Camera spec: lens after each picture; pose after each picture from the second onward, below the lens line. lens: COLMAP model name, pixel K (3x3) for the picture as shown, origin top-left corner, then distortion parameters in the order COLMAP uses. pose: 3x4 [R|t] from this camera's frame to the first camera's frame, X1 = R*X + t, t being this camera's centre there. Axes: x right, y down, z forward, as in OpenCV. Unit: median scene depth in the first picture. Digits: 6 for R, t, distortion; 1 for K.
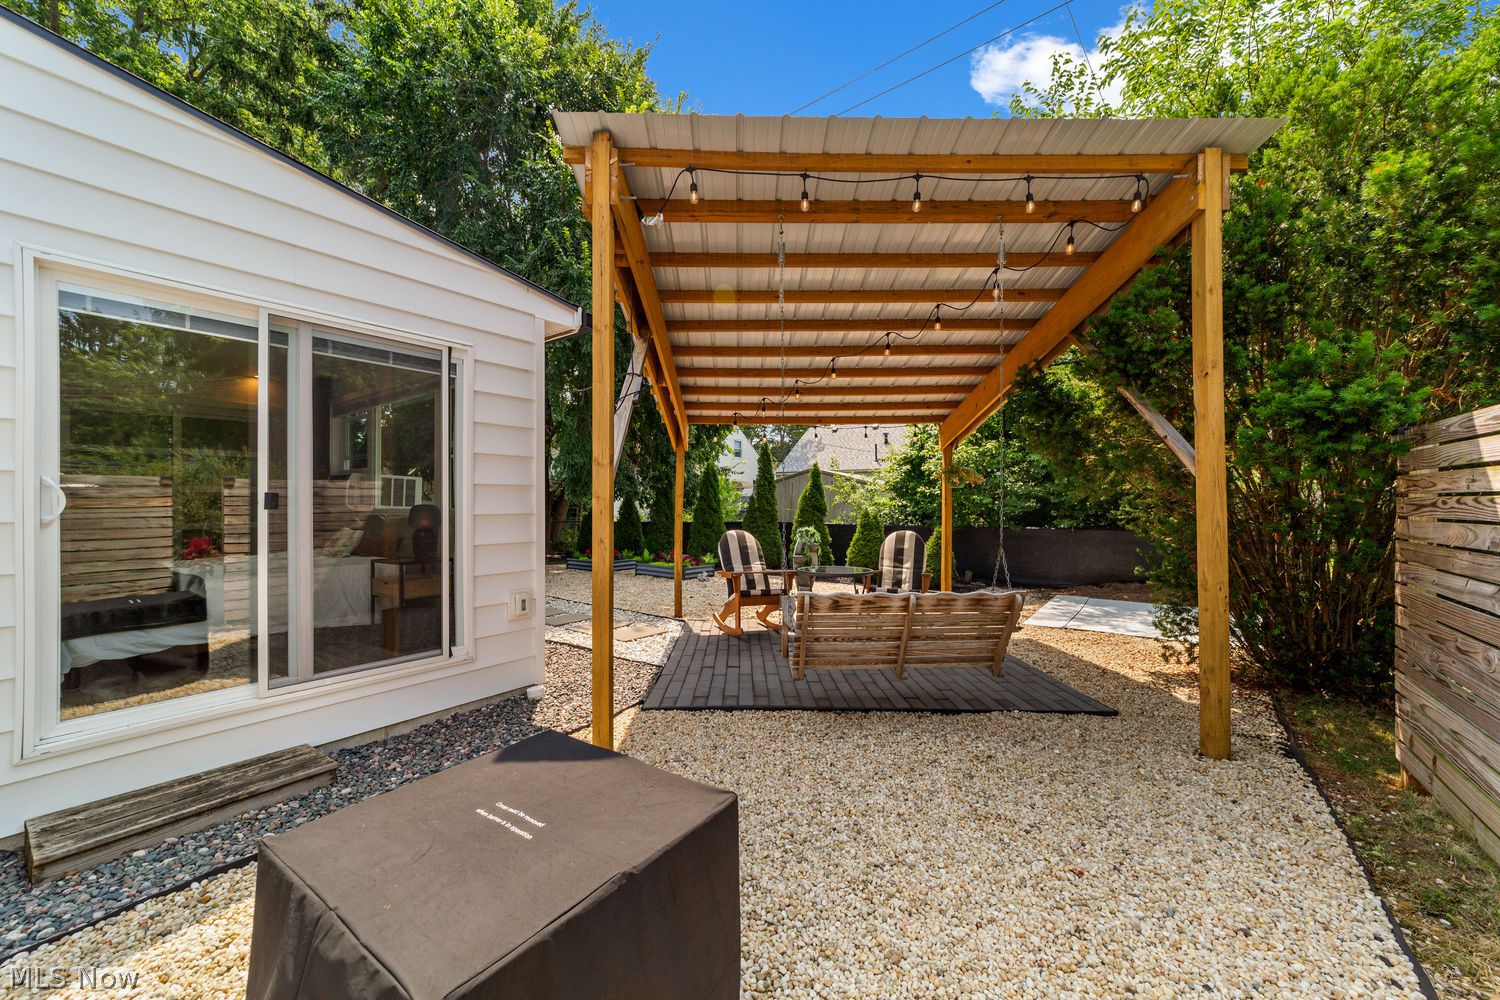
lens RADIAL K [[578.7, 0, 752.4], [0, 578.7, 499.1], [0, 0, 1]] dist [-0.006855, 0.000459]
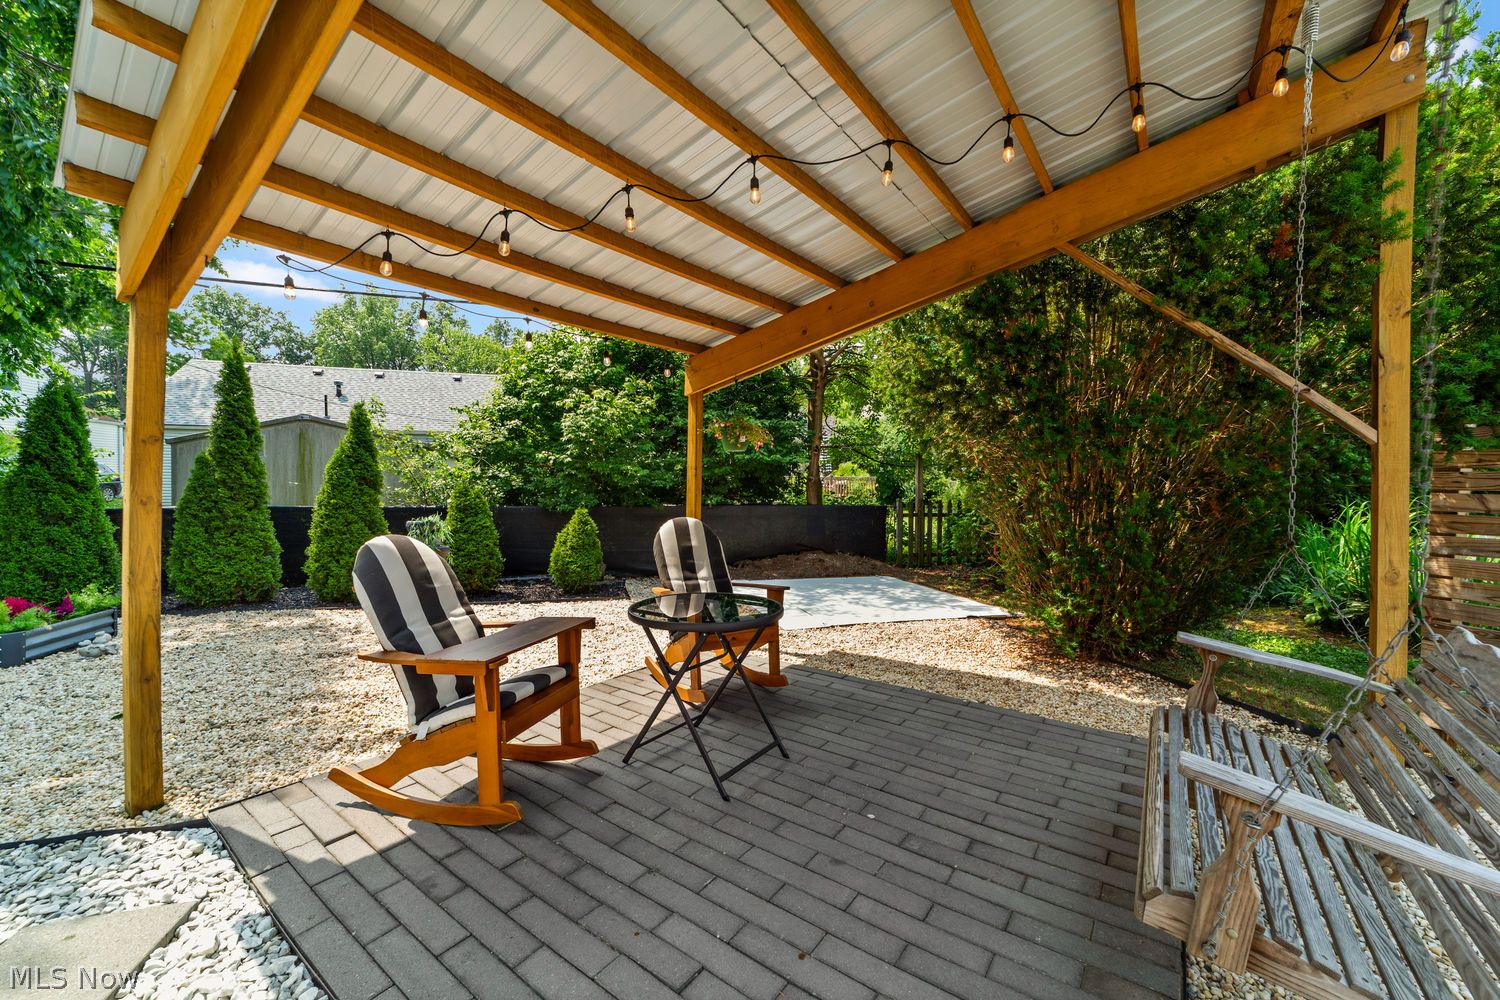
lens RADIAL K [[584.2, 0, 755.4], [0, 584.2, 481.7], [0, 0, 1]] dist [-0.020173, 0.008405]
pose [[0.613337, 0.005817, 0.789800, -0.132541], [-0.017295, 0.999832, 0.006067, 0.007773], [-0.789632, -0.017380, 0.613335, 0.394029]]
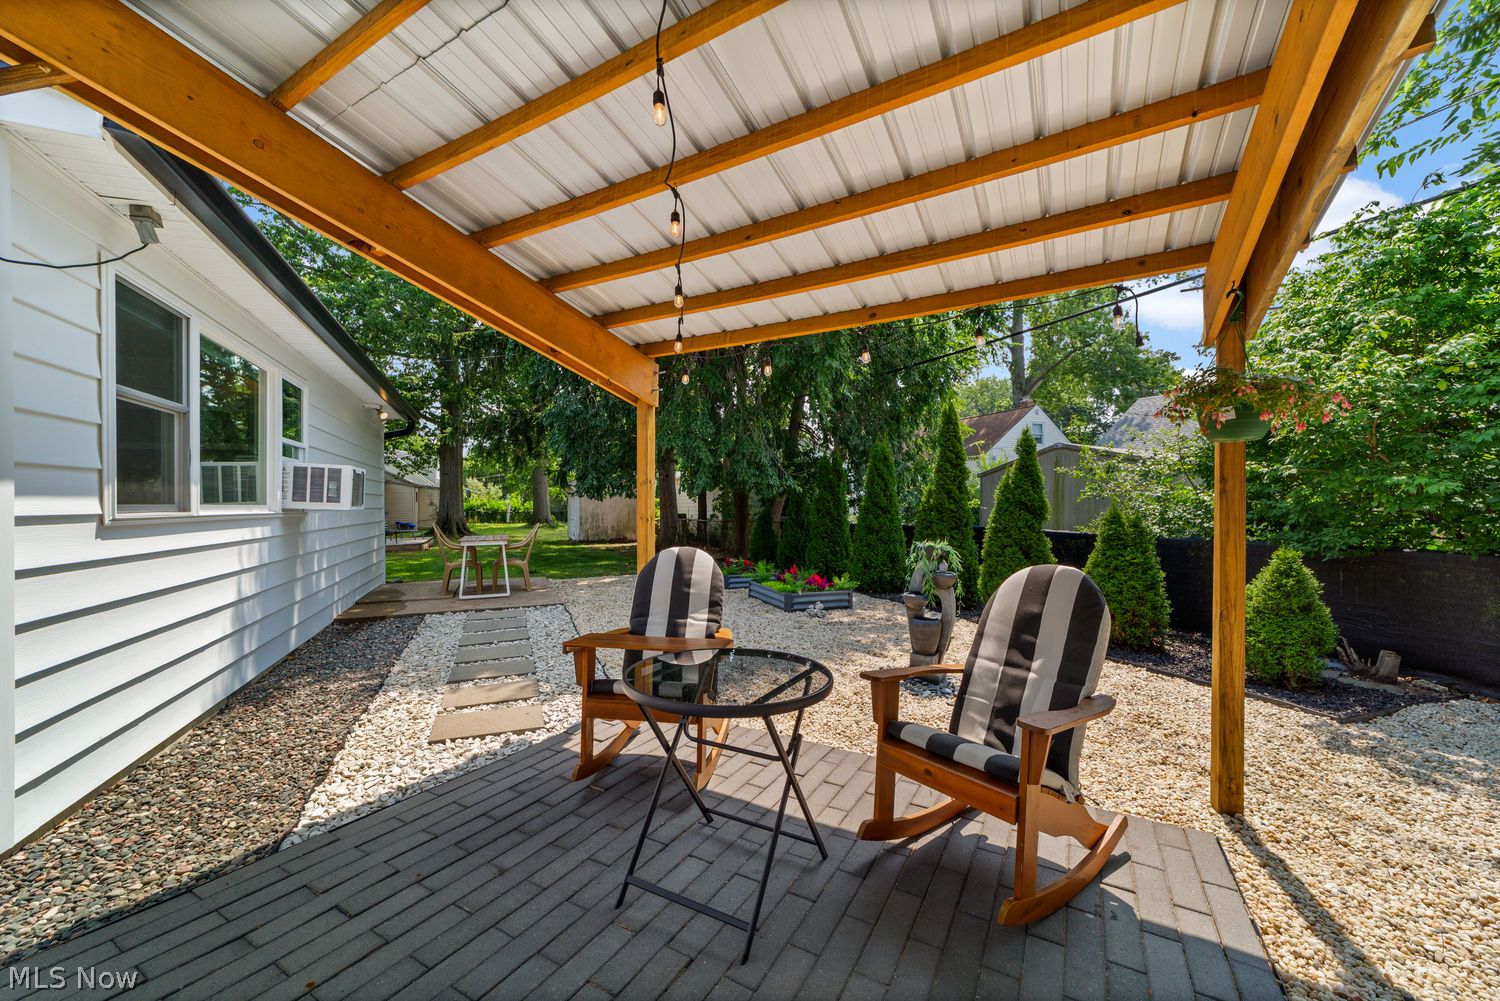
lens RADIAL K [[582.6, 0, 753.7], [0, 582.6, 503.4], [0, 0, 1]] dist [-0.015261, 0.008963]
pose [[0.854862, 0.000289, -0.518855, 0.206741], [0.006153, 0.999924, 0.010695, 0.006121], [0.518819, -0.012336, 0.854795, 0.410498]]
